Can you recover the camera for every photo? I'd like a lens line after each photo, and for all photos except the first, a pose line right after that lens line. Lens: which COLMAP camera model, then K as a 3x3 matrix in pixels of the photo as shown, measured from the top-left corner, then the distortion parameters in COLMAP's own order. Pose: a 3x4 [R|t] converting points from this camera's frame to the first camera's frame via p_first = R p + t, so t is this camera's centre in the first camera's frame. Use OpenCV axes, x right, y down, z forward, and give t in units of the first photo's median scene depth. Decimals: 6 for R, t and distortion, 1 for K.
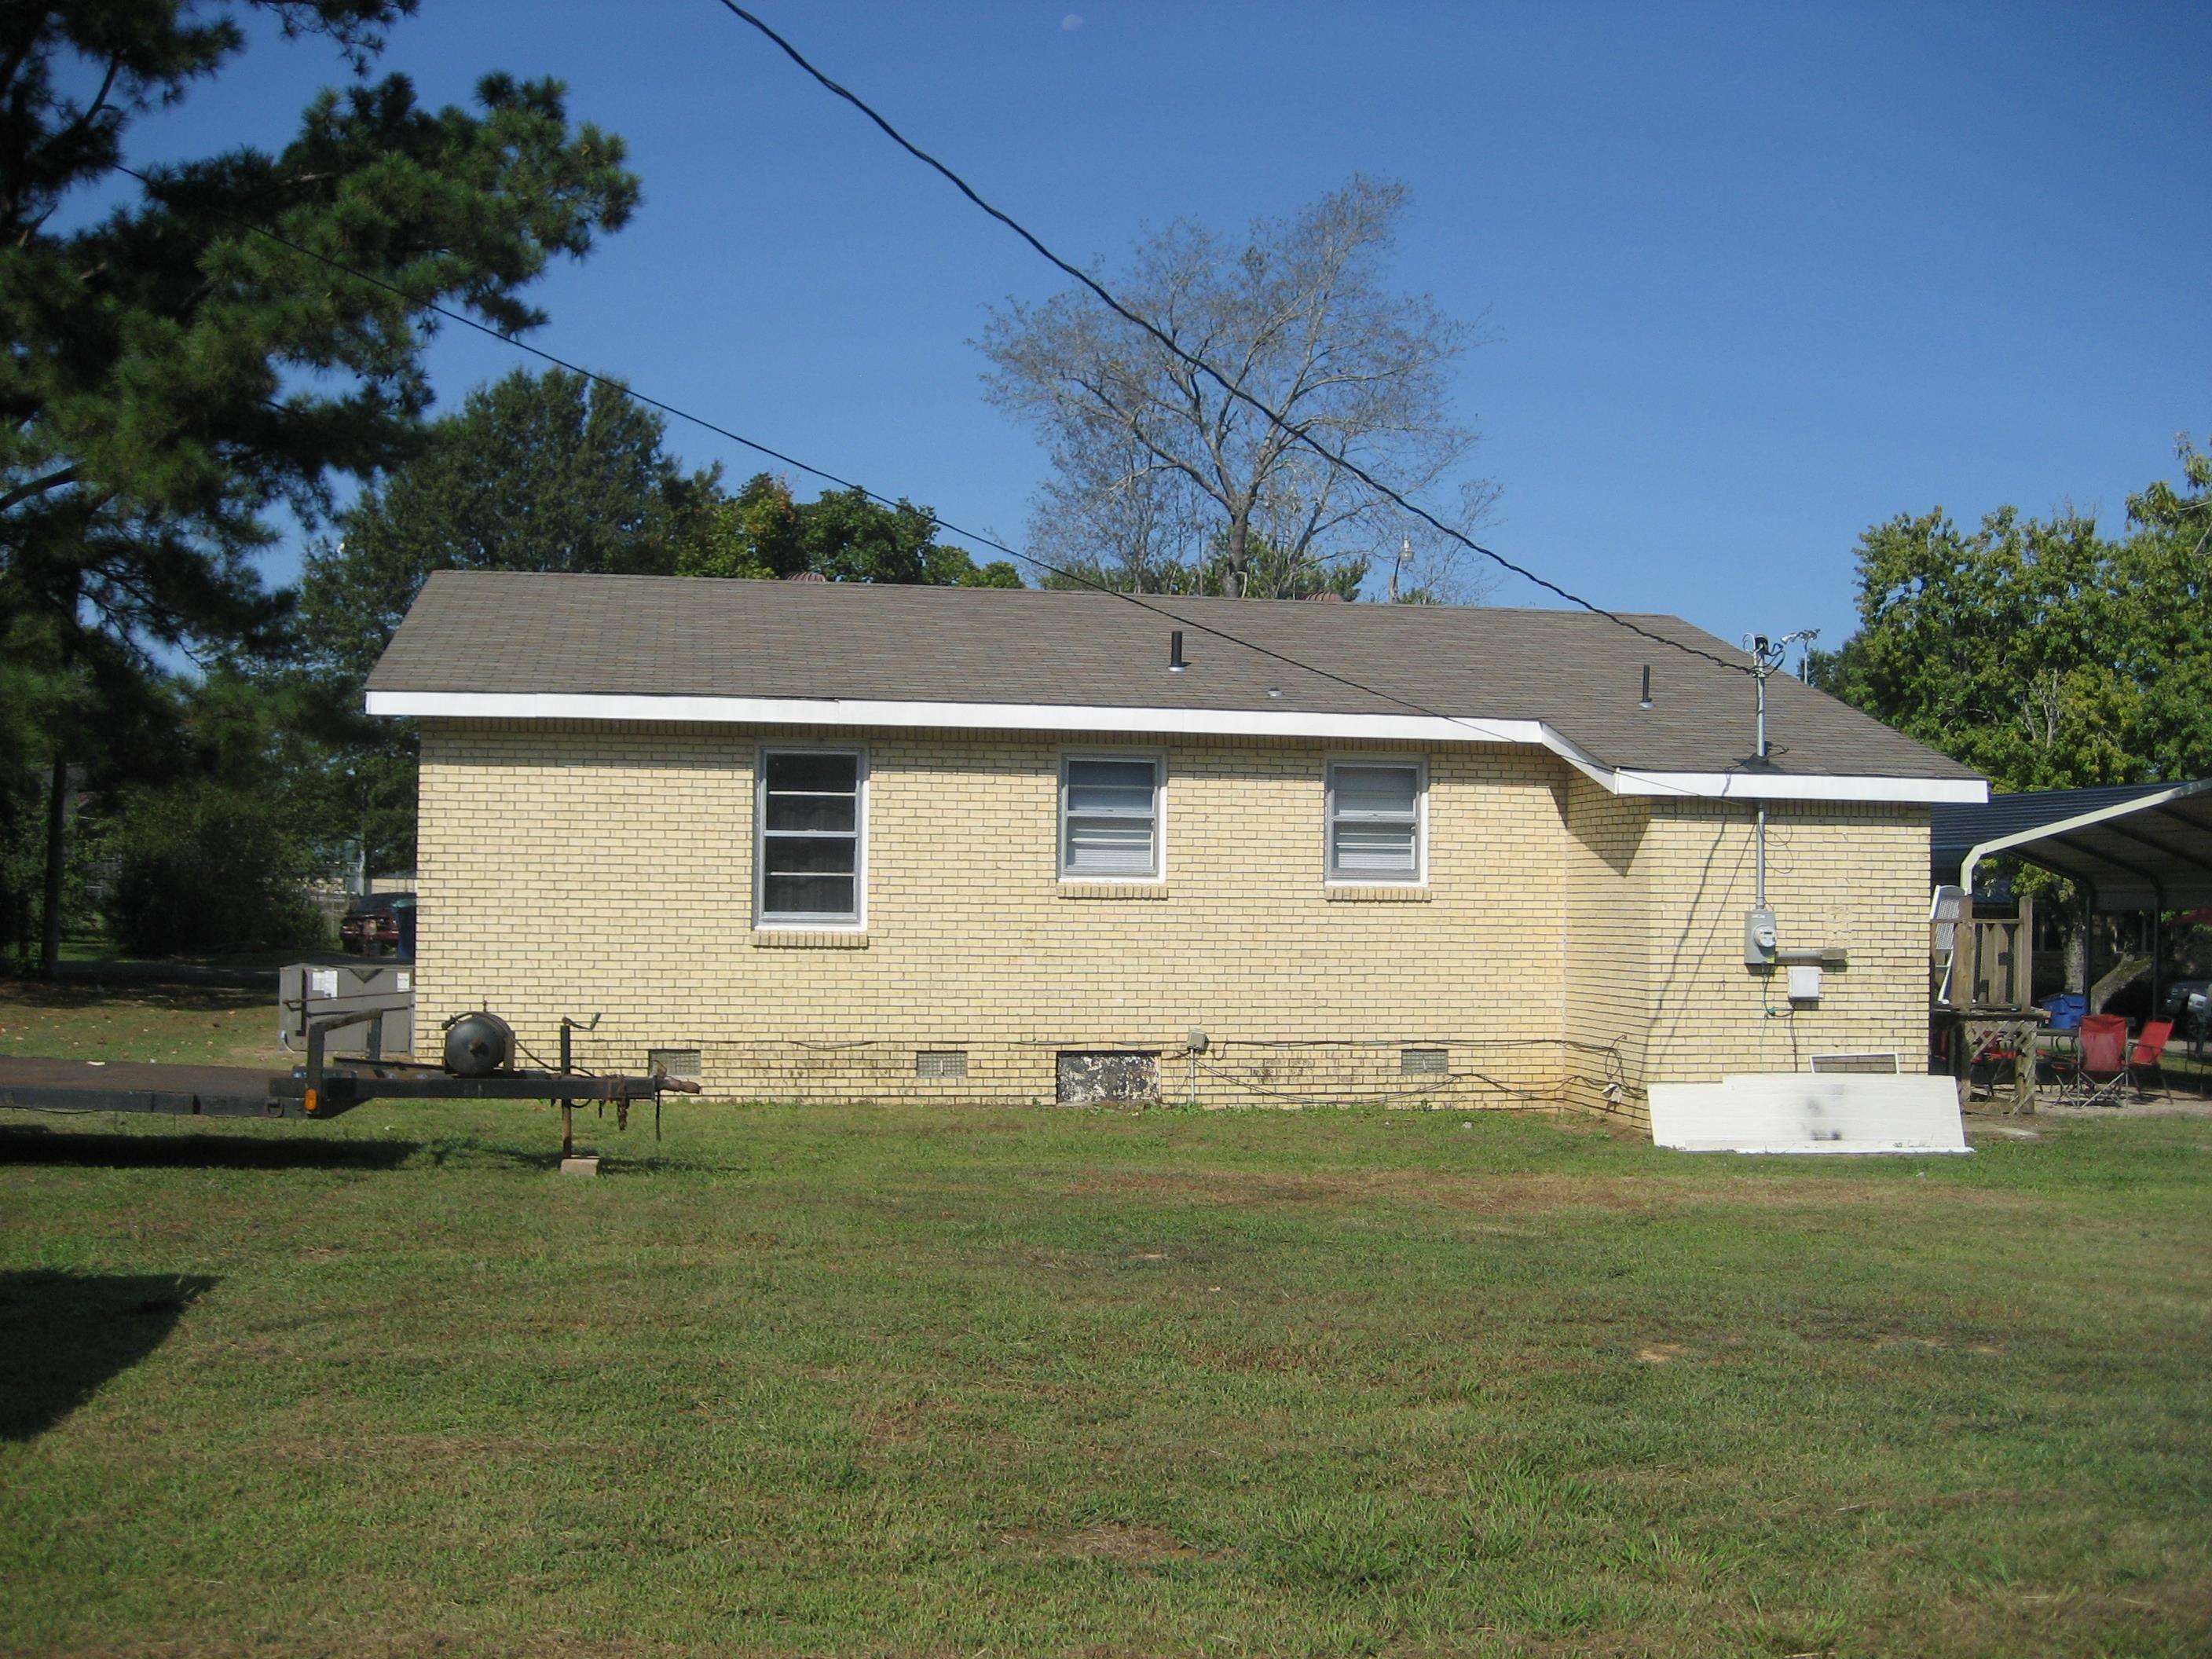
lens RADIAL K [[2295.6, 0, 1106.0], [0, 2295.6, 829.5], [0, 0, 1]] dist [-0.086895, 0.021423]
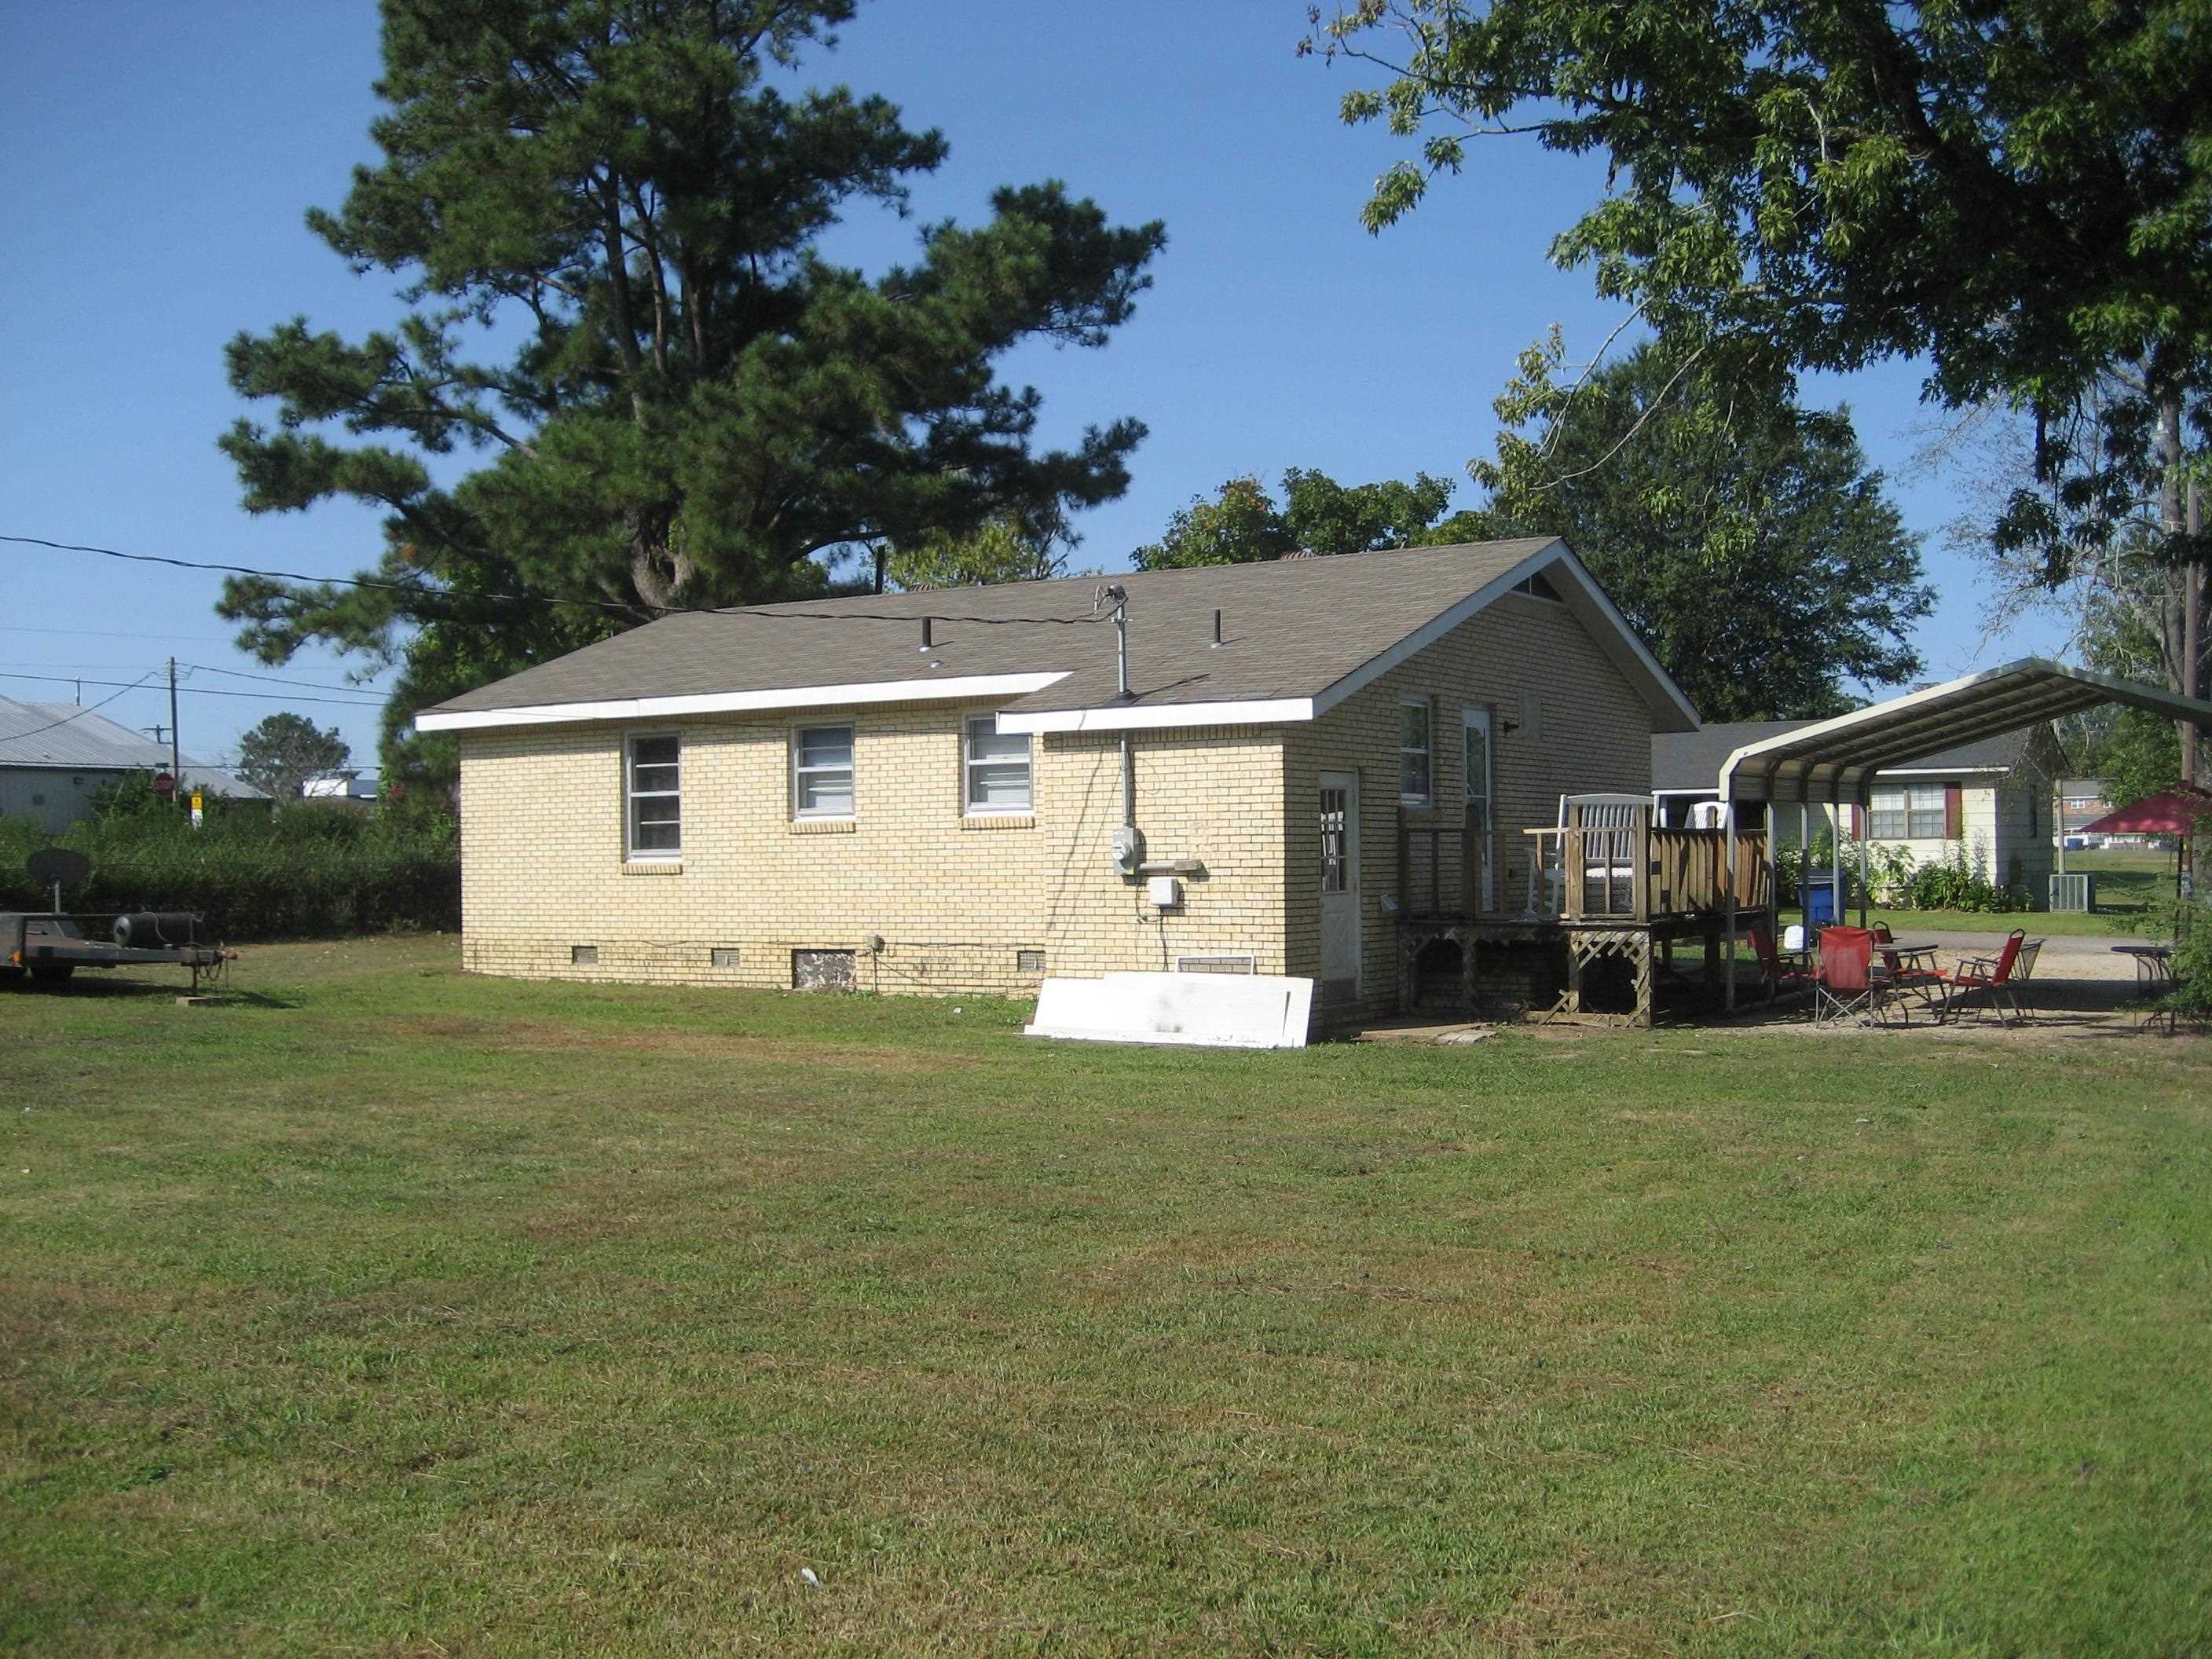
lens RADIAL K [[2295.6, 0, 1106.0], [0, 2295.6, 829.5], [0, 0, 1]] dist [-0.086895, 0.021423]
pose [[0.739979, -0.030209, -0.671952, 1.029343], [0.046377, 0.998905, 0.006165, 0.028298], [0.671030, -0.035725, 0.740569, 0.145253]]
